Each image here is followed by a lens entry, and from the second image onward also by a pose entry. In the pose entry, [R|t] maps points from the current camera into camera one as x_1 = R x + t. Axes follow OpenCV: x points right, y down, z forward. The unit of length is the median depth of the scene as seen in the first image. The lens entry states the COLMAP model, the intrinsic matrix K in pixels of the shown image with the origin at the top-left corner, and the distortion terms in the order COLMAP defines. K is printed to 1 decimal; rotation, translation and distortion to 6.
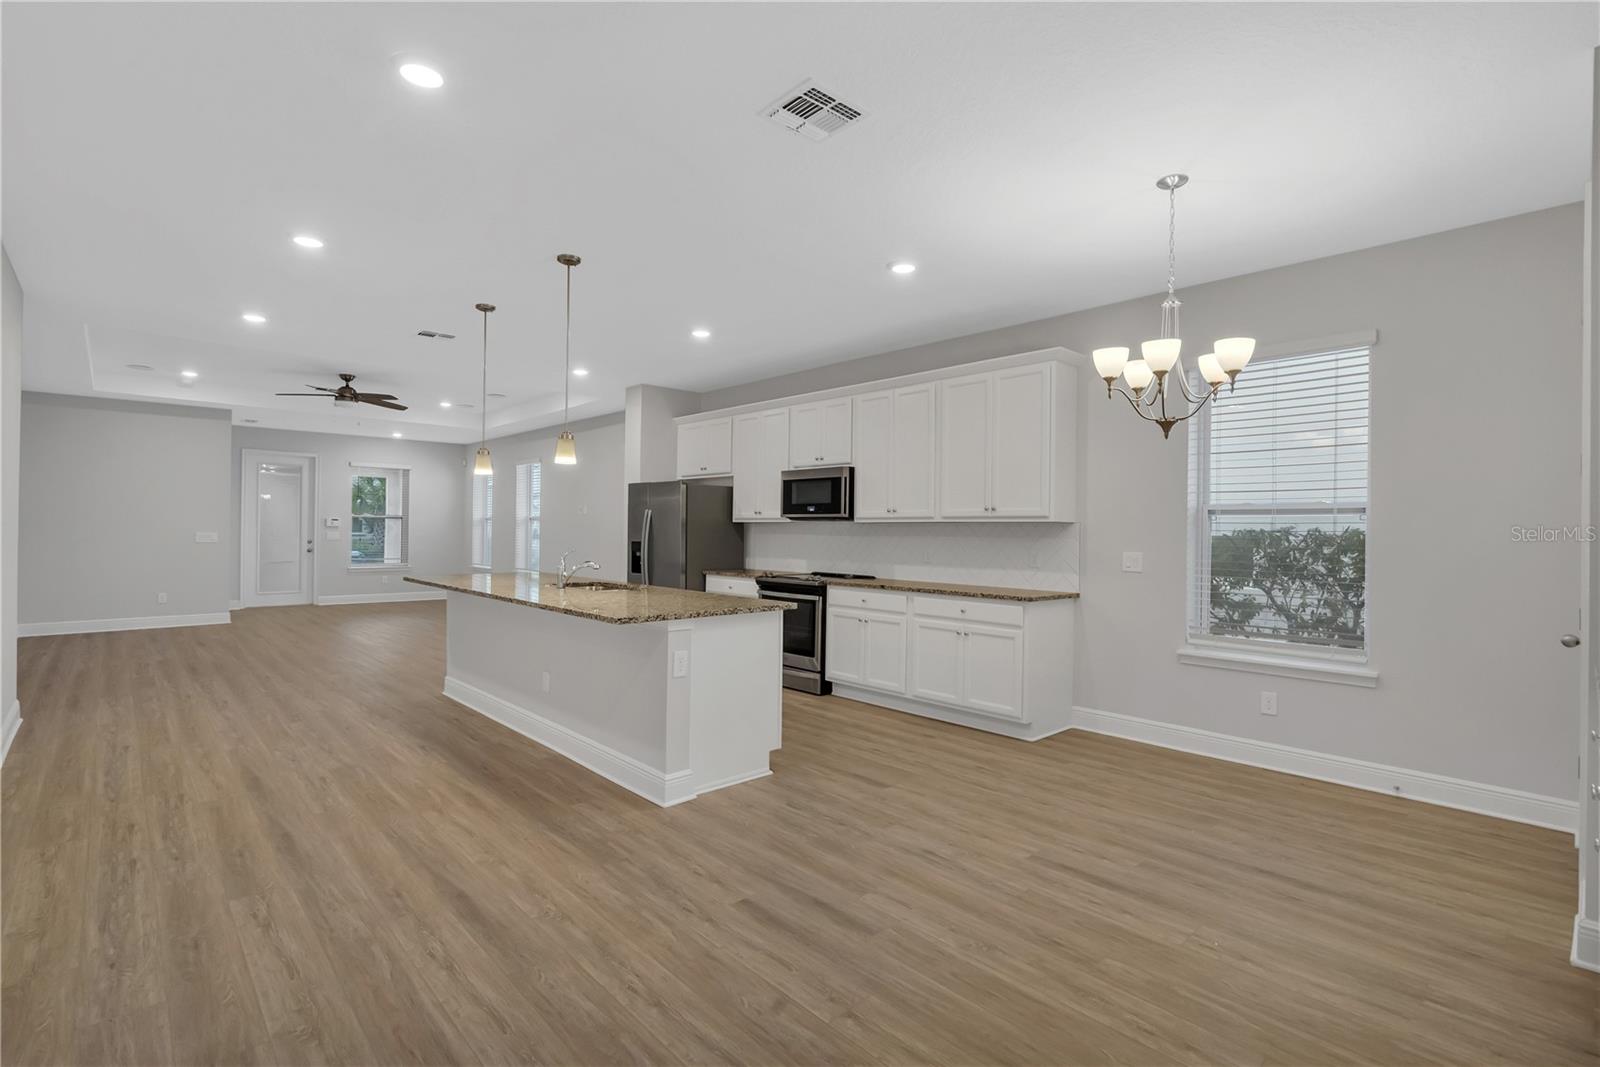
lens RADIAL K [[743.7, 0, 798.1], [0, 743.7, 528.2], [0, 0, 1]] dist [-0.006140, 0.000742]
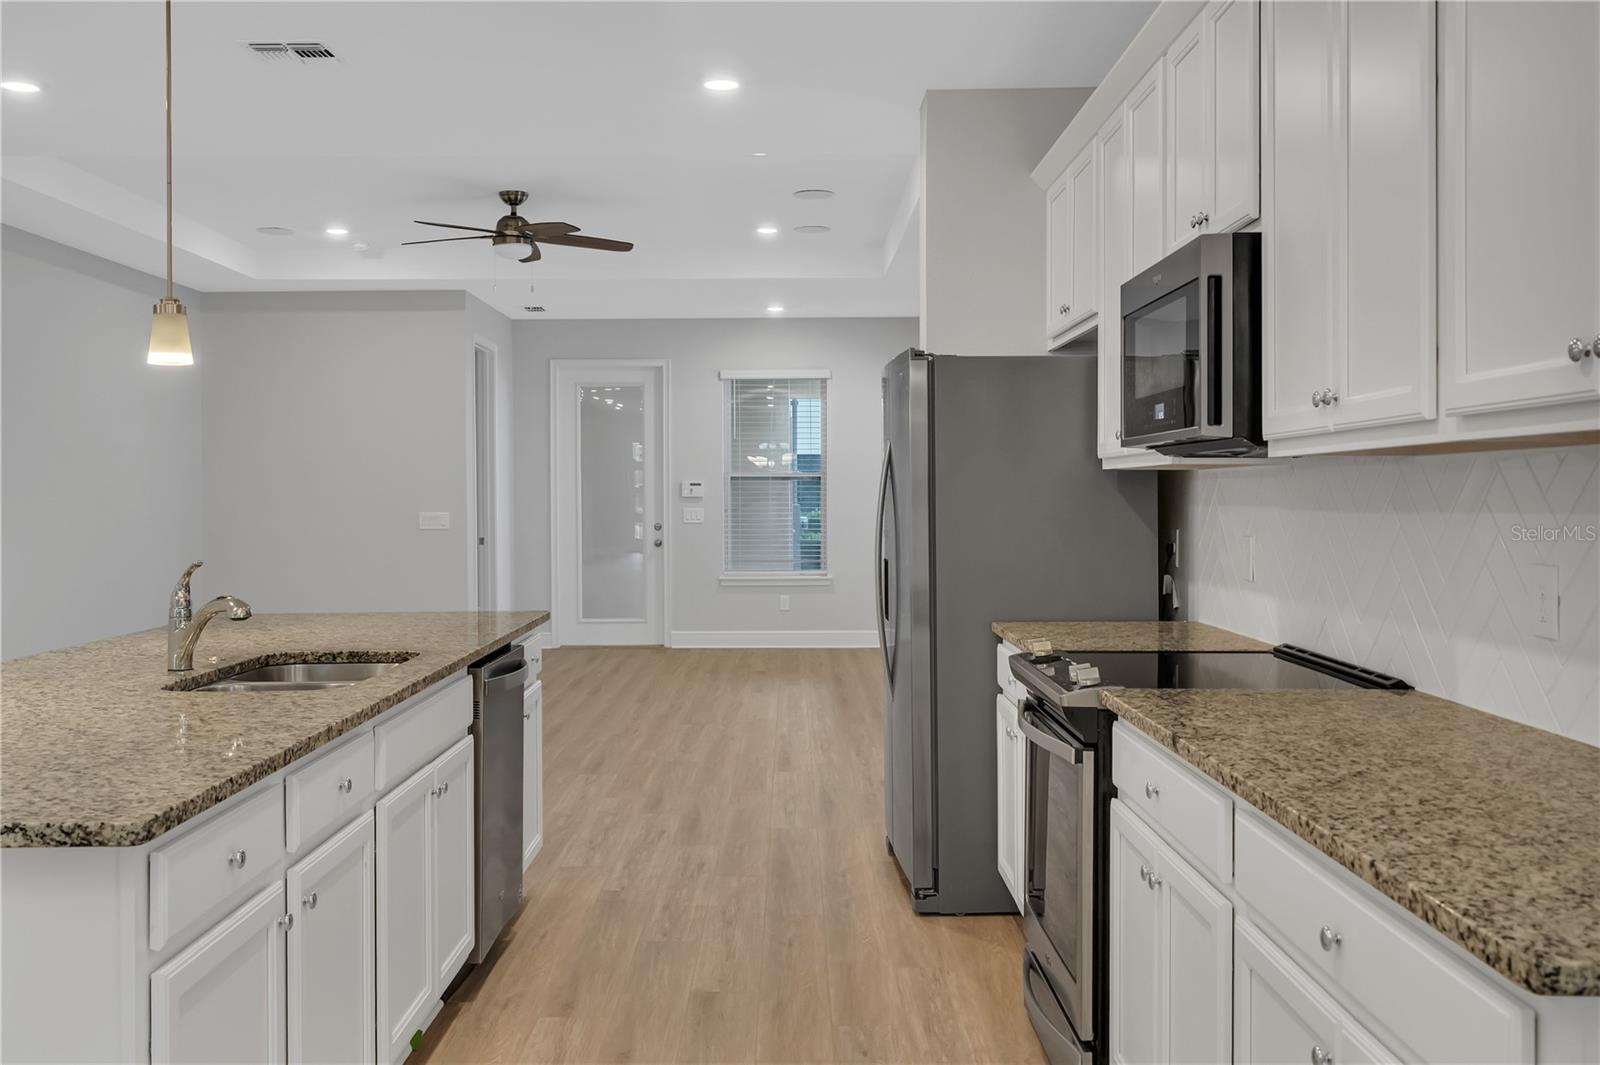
lens RADIAL K [[1528.3, 0, 776.6], [0, 1528.3, 496.9], [0, 0, 1]] dist [0.022291, 0.000000]
pose [[0.726754, -0.013008, -0.686775, 0.358912], [0.014024, 0.999893, -0.004099, 0.005350], [0.686755, -0.006652, 0.726859, 0.621174]]
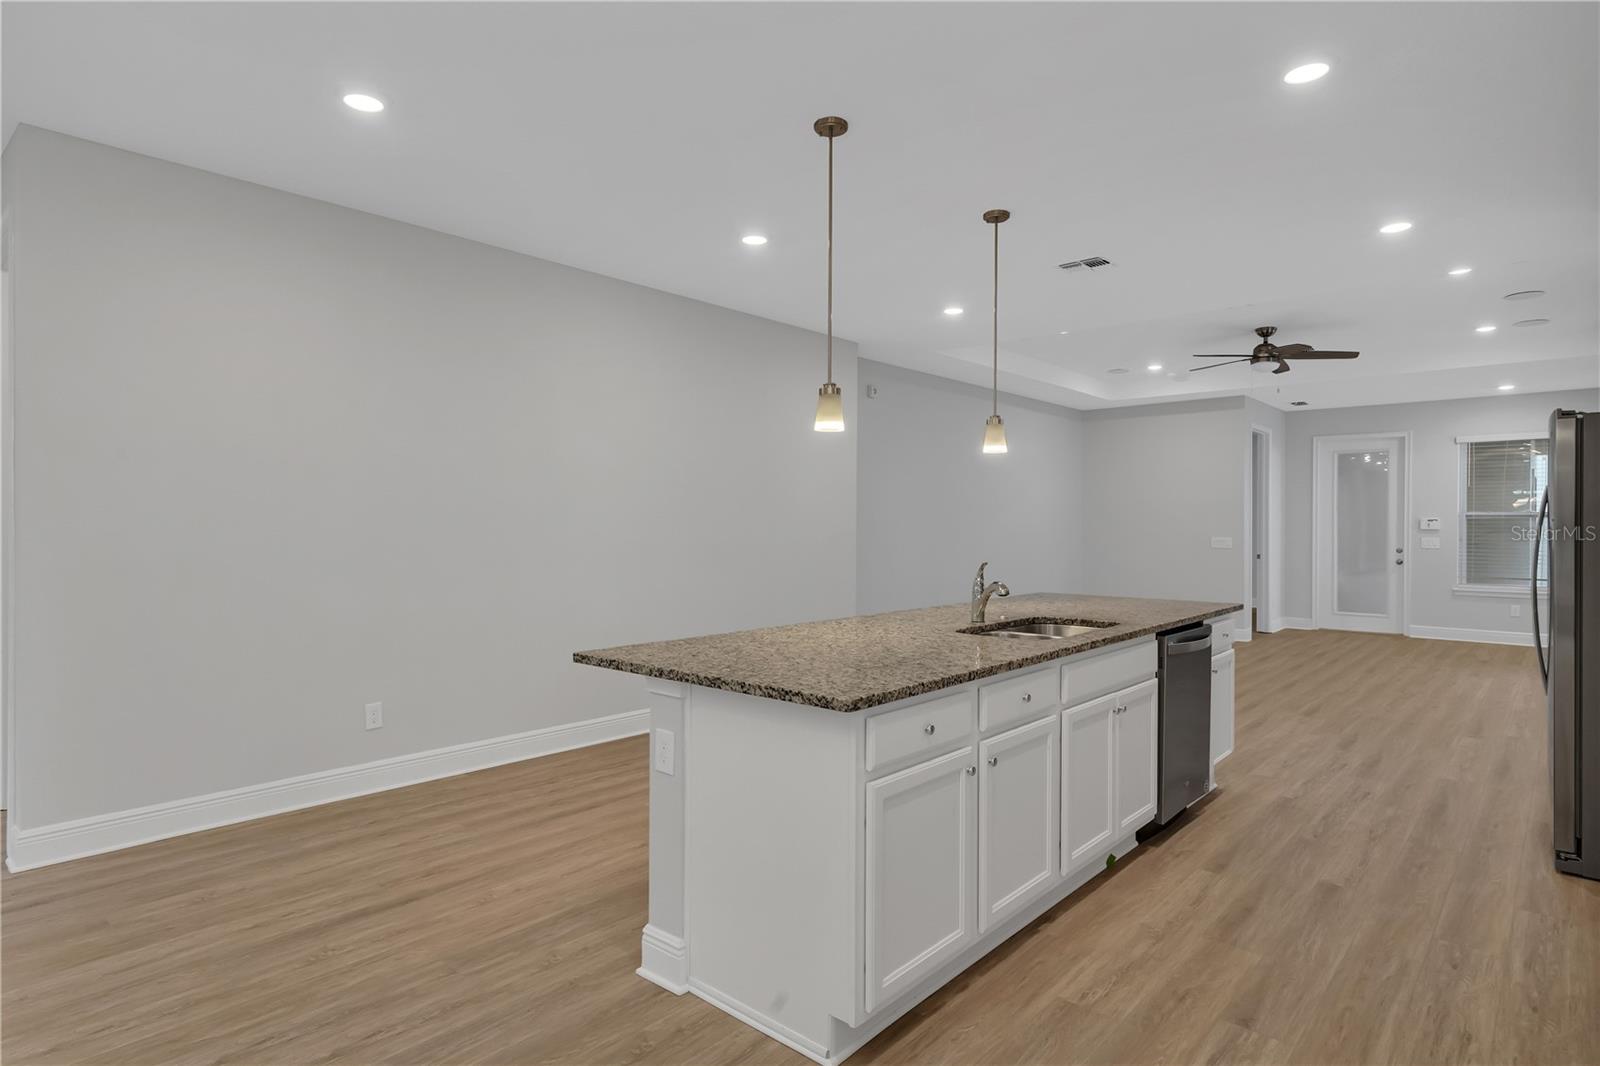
lens RADIAL K [[863.0, 0, 781.4], [0, 863.0, 532.4], [0, 0, 1]] dist [0.008203, -0.001967]
pose [[0.084060, -0.002530, -0.996457, 0.373610], [-0.000998, 0.999996, -0.002623, 0.006211], [0.996460, 0.001215, 0.084058, 0.717327]]
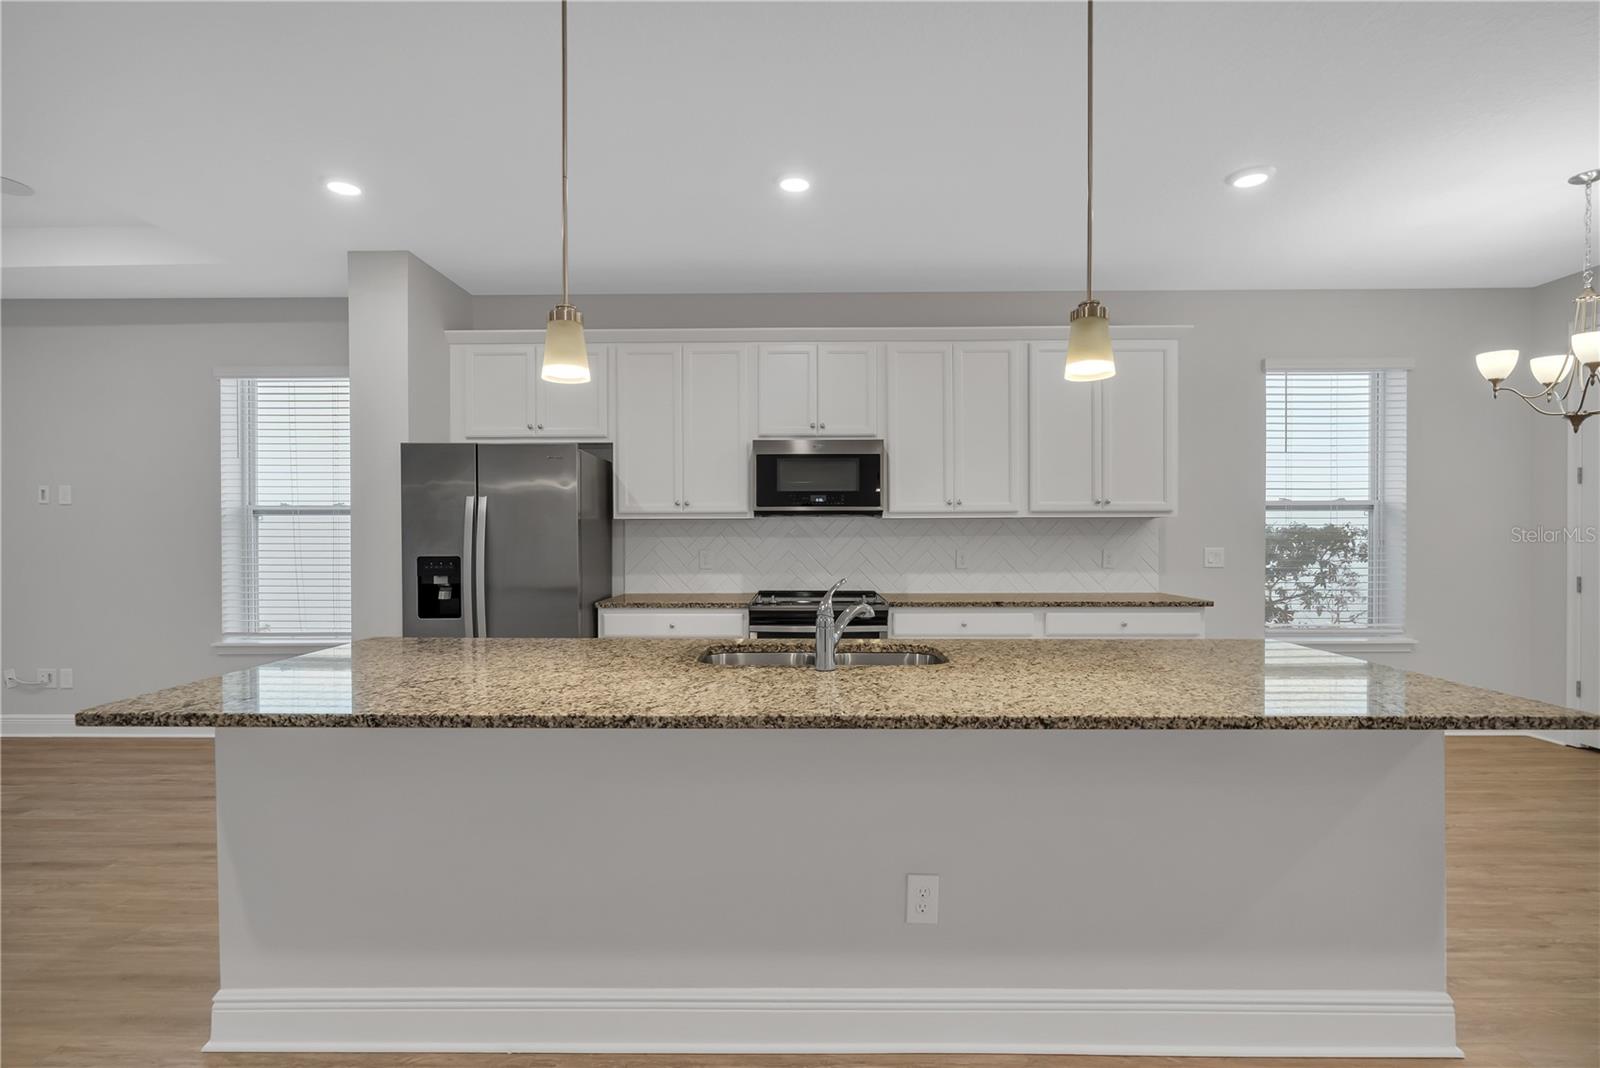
lens RADIAL K [[743.7, 0, 792.9], [0, 743.7, 532.0], [0, 0, 1]] dist [-0.006140, 0.000742]
pose [[0.689725, -0.014555, 0.723925, -0.602718], [0.009113, 0.999893, 0.011421, -0.004615], [-0.724014, -0.001280, 0.689784, 0.670001]]
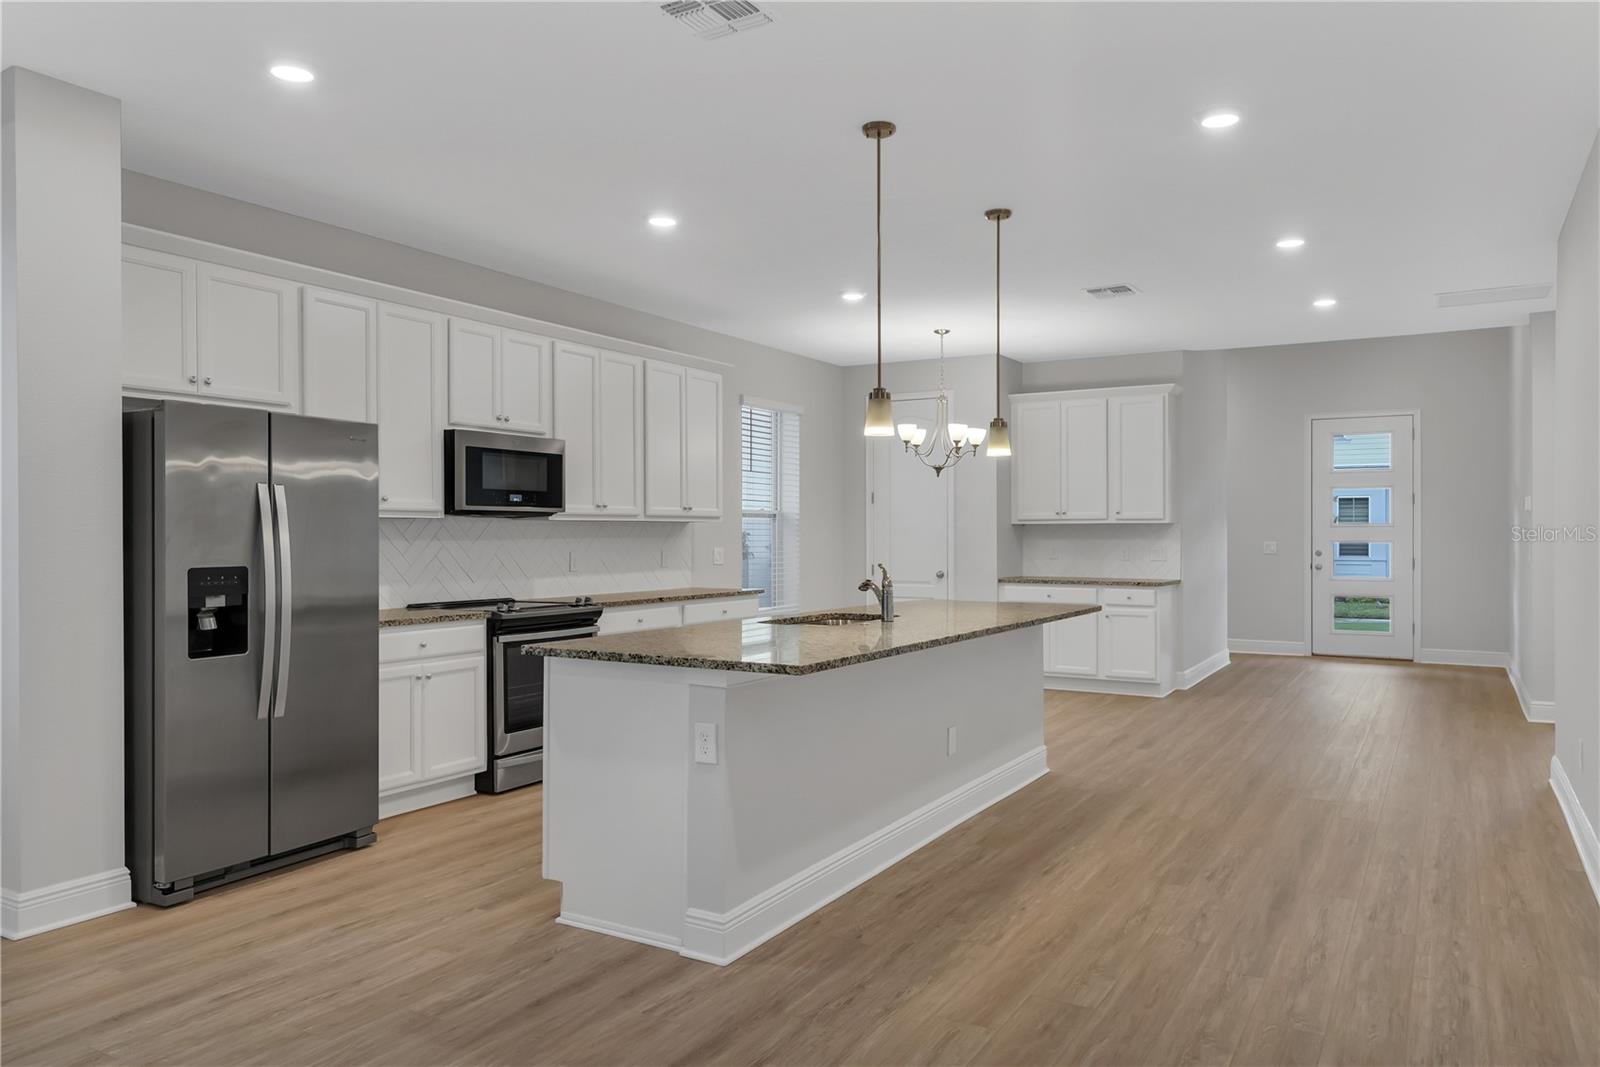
lens RADIAL K [[1108.6, 0, 810.6], [0, 1108.6, 531.2], [0, 0, 1]] dist [0.008838, -0.001458]
pose [[-0.295481, -0.008291, 0.955313, -1.176158], [-0.004475, 0.999963, 0.007295, -0.007555], [-0.955338, -0.002120, -0.295507, 1.274520]]
